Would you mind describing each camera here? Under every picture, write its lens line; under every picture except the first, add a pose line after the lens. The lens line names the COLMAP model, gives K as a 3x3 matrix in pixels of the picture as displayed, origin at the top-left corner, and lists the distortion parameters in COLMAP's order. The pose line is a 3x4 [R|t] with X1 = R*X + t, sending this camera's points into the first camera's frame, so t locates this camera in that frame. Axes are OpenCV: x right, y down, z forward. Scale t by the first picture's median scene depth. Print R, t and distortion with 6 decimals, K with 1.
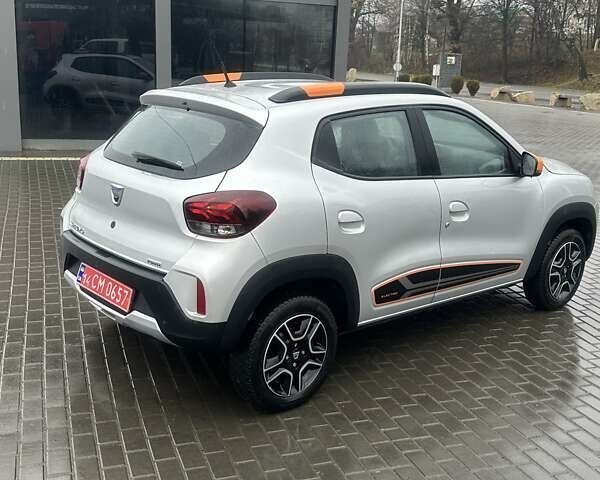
lens RADIAL K [[759.0, 0, 280.4], [0, 759.0, 240.7], [0, 0, 1]] dist [0.095211, -0.071753]
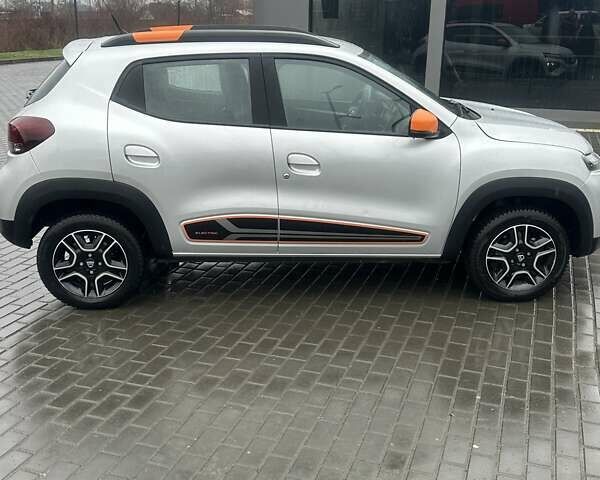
lens RADIAL K [[759.0, 0, 280.4], [0, 759.0, 240.7], [0, 0, 1]] dist [0.095211, -0.071753]
pose [[0.796564, 0.167766, -0.580810, 0.864103], [-0.133421, 0.985820, 0.101770, -0.041242], [0.589648, -0.003574, 0.807653, 0.203806]]
